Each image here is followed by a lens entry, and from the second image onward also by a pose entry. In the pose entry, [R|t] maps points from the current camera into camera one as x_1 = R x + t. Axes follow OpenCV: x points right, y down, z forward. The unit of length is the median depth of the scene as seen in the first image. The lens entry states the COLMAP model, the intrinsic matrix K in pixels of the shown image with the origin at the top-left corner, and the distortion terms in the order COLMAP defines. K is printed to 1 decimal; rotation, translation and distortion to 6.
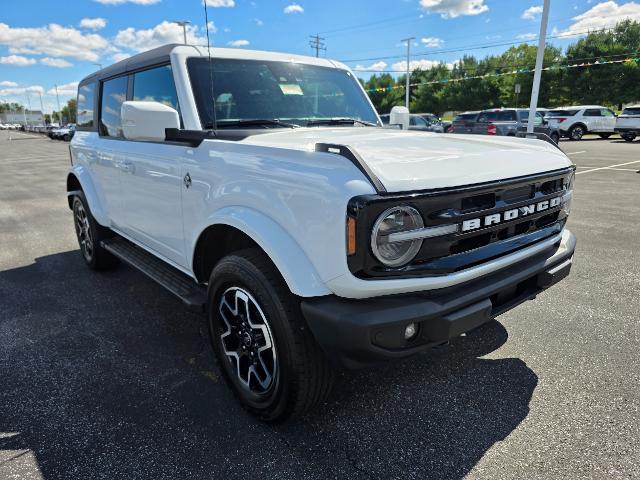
lens RADIAL K [[461.8, 0, 320.0], [0, 461.8, 240.0], [0, 0, 1]] dist [-0.000167, 0.001157]
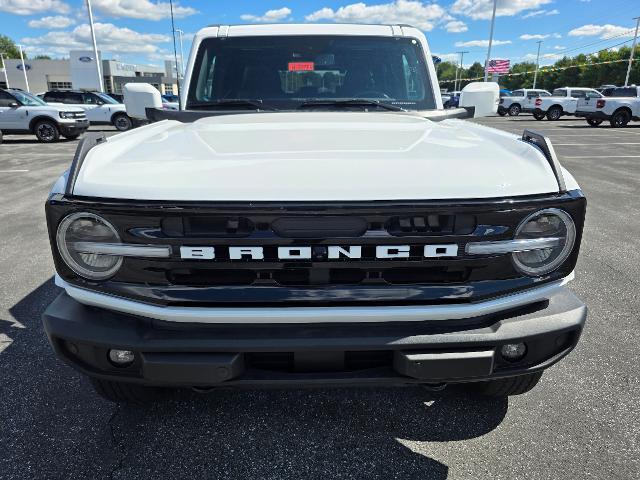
lens RADIAL K [[461.8, 0, 320.0], [0, 461.8, 240.0], [0, 0, 1]] dist [-0.000167, 0.001157]
pose [[0.768729, 0.204311, -0.606063, 0.444716], [-0.165053, 0.978879, 0.120638, -0.084859], [0.617910, 0.007294, 0.786215, 0.248704]]
